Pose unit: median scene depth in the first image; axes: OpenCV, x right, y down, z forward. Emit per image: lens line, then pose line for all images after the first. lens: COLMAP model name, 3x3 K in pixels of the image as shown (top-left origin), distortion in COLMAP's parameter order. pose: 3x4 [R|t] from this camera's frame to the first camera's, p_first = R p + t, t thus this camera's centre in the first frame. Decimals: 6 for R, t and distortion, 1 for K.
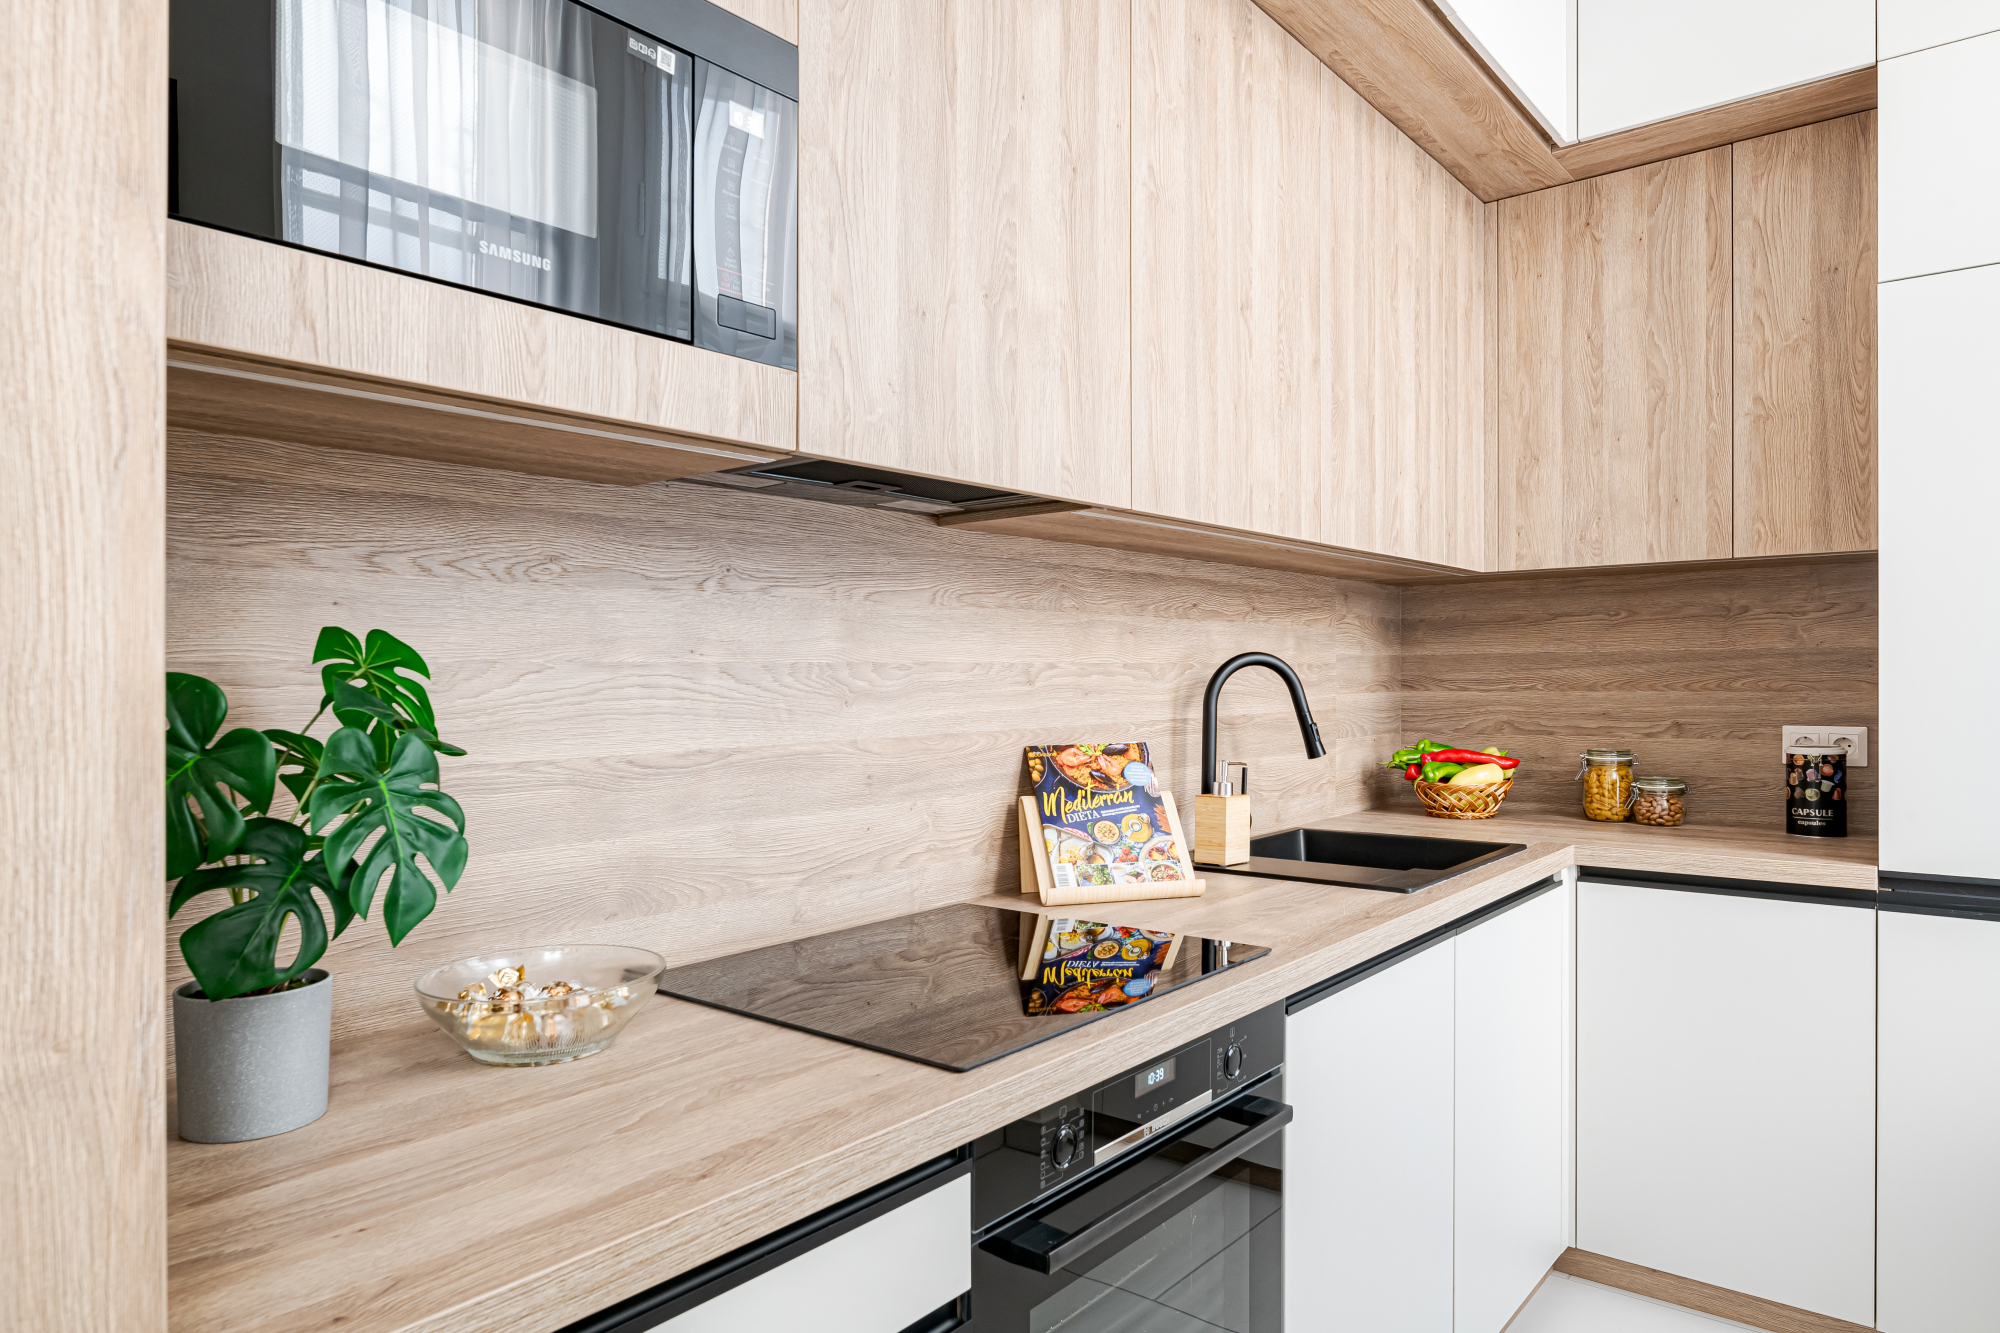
lens RADIAL K [[1234.2, 0, 999.3], [0, 1234.2, 678.2], [0, 0, 1]] dist [-0.008107, -0.000323]
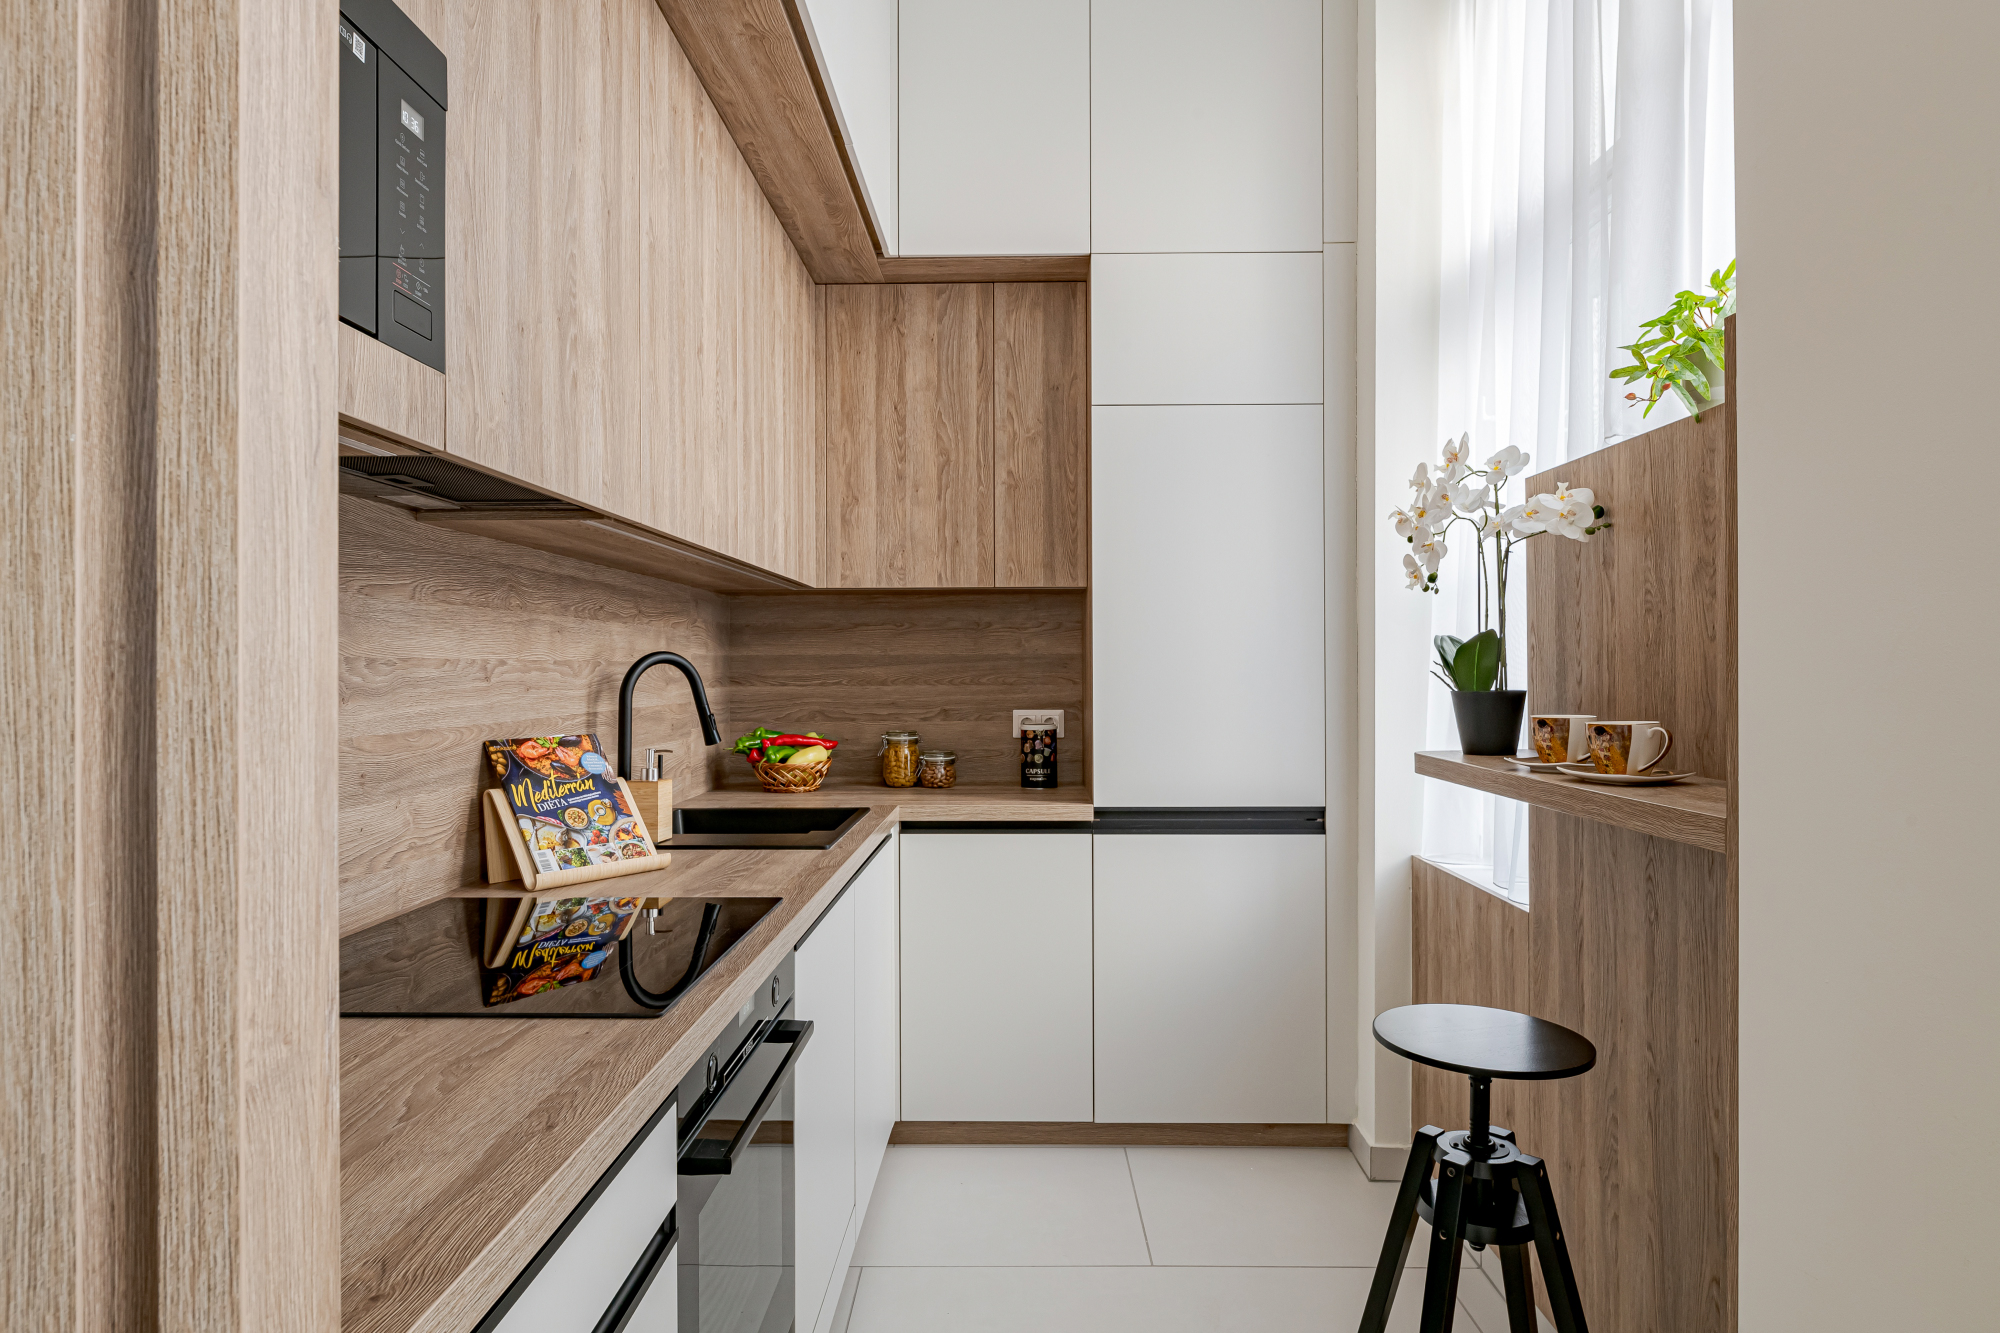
lens RADIAL K [[1180.7, 0, 1000.5], [0, 1180.7, 666.4], [0, 0, 1]] dist [-0.000065, -0.001773]
pose [[0.783431, 0.006128, 0.621448, -0.244392], [-0.001229, 0.999965, -0.008311, 0.000995], [-0.621477, 0.005748, 0.783411, -0.031758]]
